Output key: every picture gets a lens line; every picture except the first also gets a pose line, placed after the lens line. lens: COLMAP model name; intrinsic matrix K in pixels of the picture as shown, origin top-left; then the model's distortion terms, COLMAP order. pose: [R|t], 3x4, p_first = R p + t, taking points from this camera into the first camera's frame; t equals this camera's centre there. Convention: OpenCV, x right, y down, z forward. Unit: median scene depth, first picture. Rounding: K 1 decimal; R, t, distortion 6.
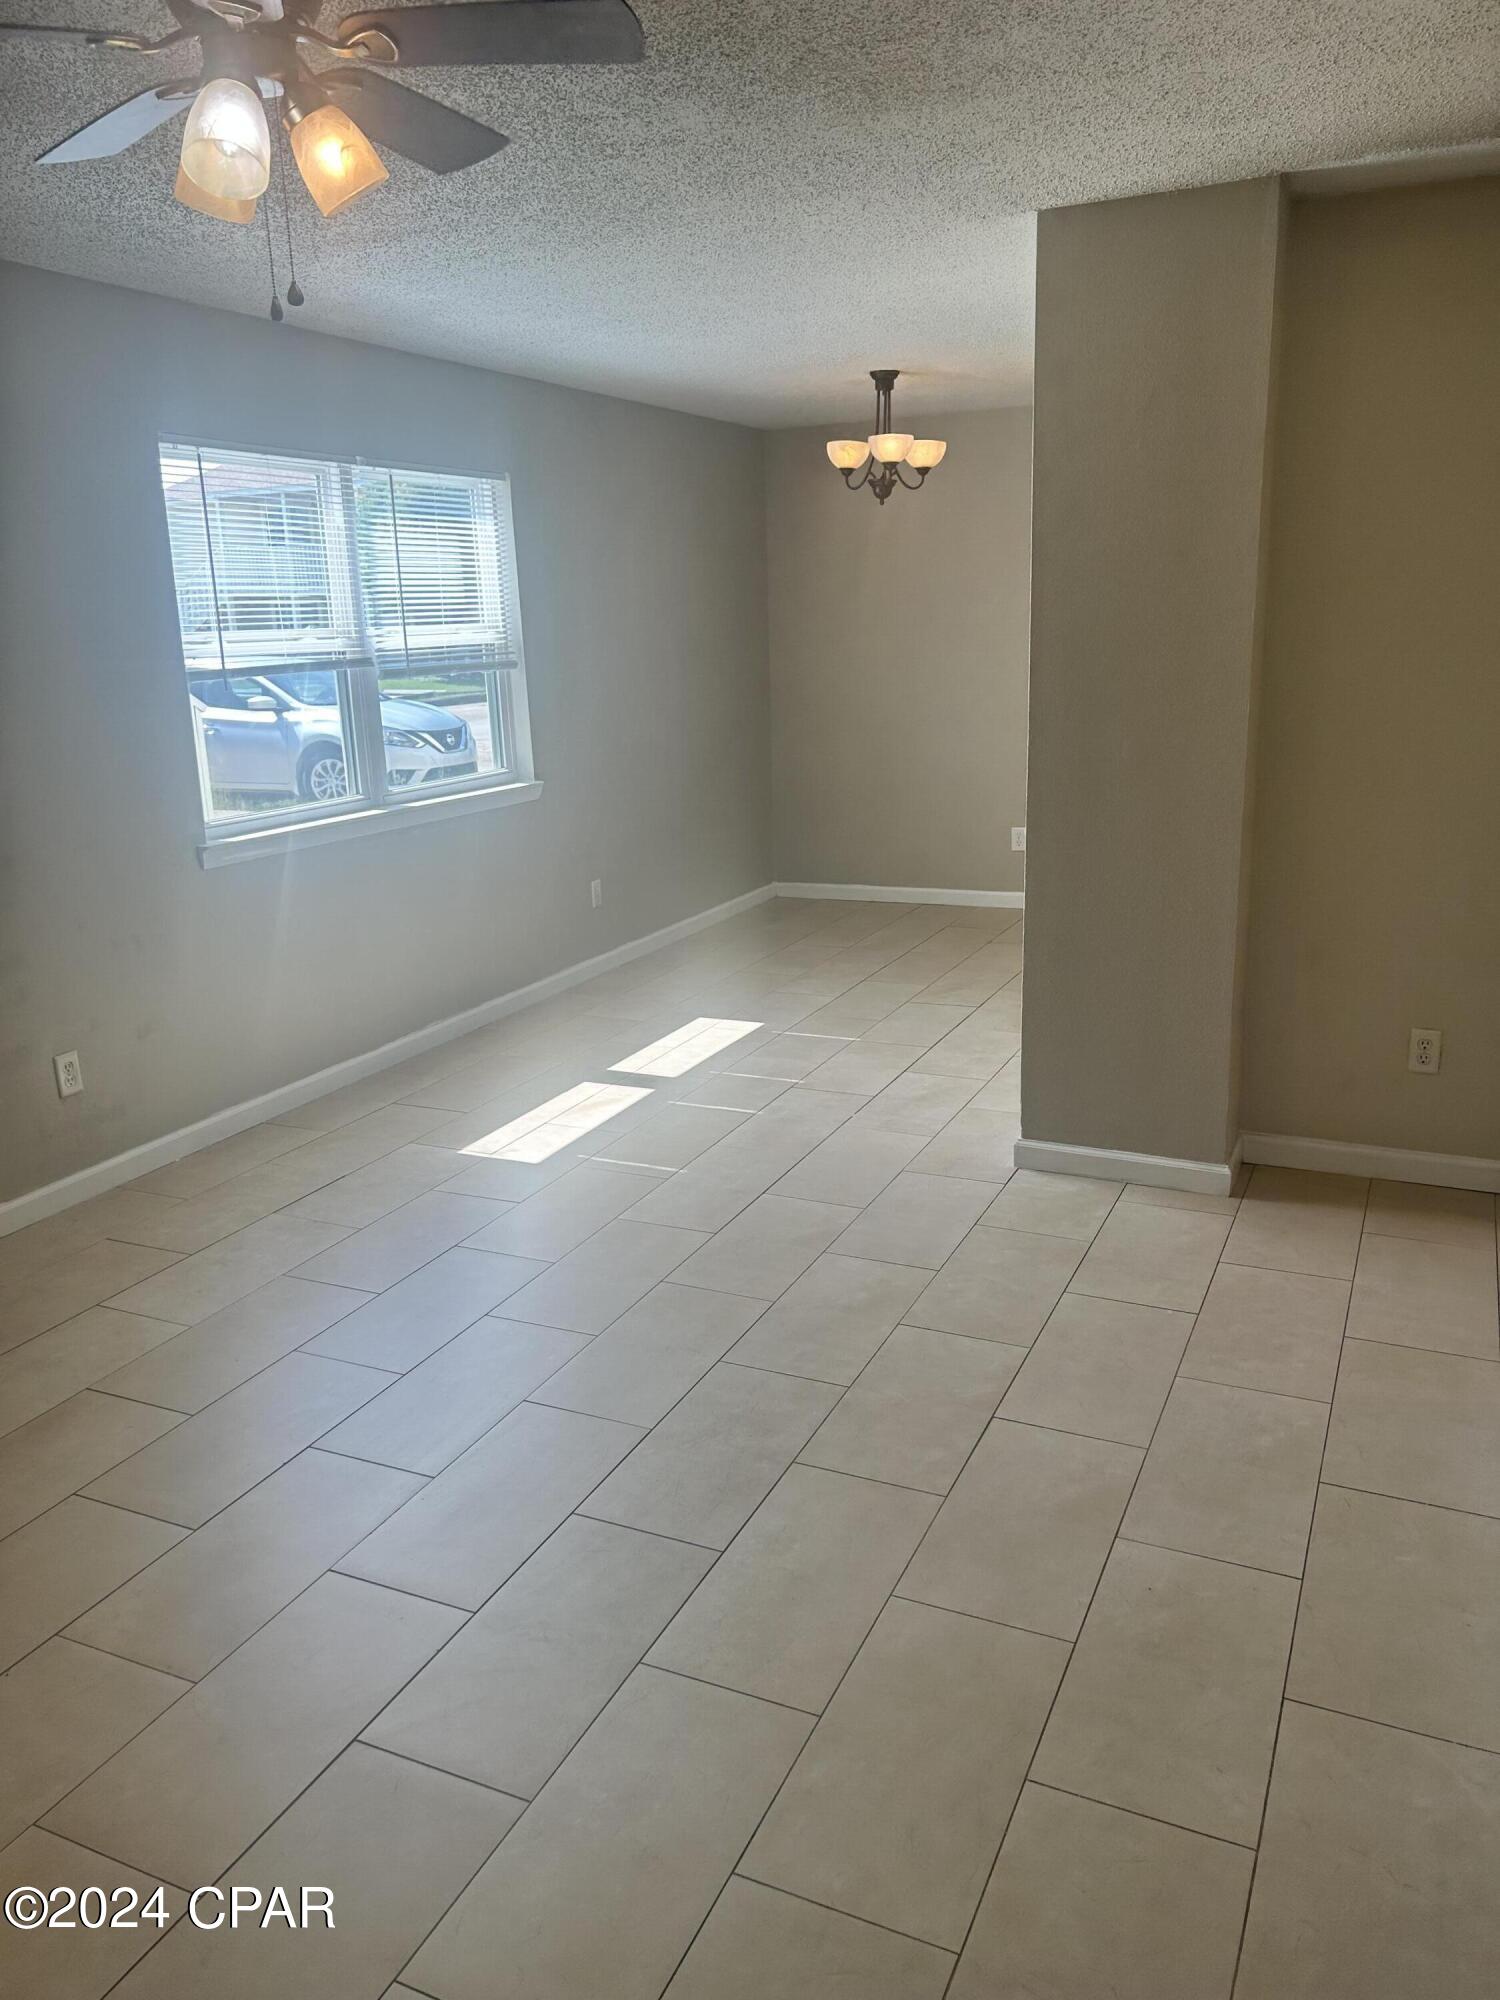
lens RADIAL K [[1513.3, 0, 739.8], [0, 1513.3, 1004.8], [0, 0, 1]] dist [0.036356, -0.004245]
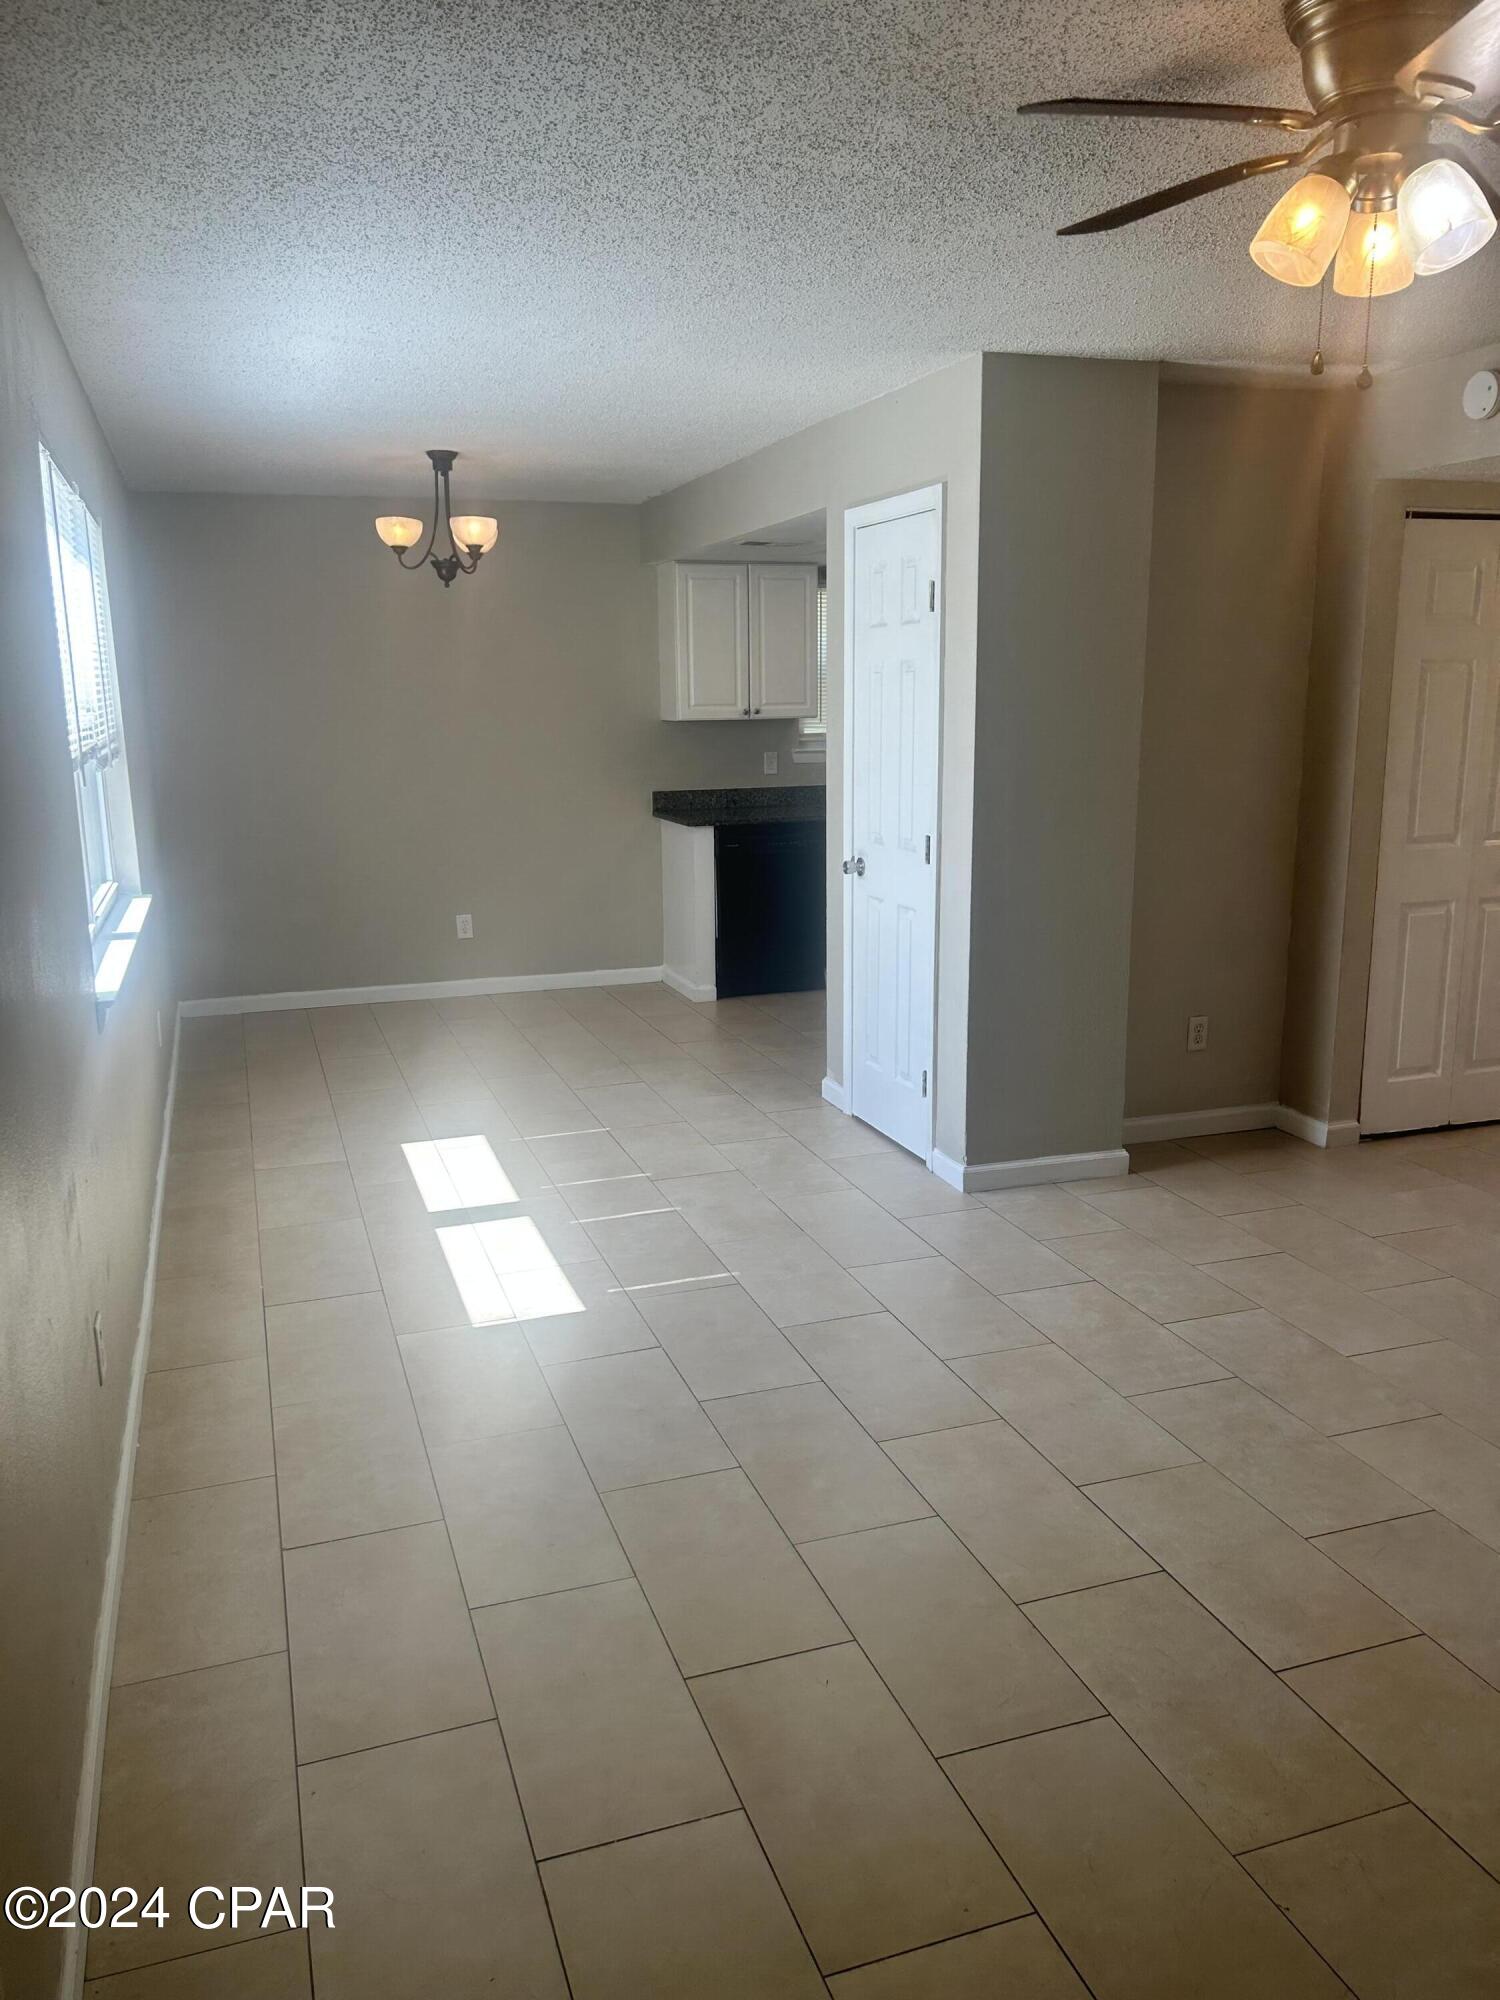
lens RADIAL K [[1513.3, 0, 744.4], [0, 1513.3, 1011.8], [0, 0, 1]] dist [0.036356, -0.004245]
pose [[0.722876, -0.128303, 0.678962, -0.558938], [0.166379, 0.986019, 0.009188, -0.050539], [-0.670648, 0.106323, 0.734116, 0.238742]]
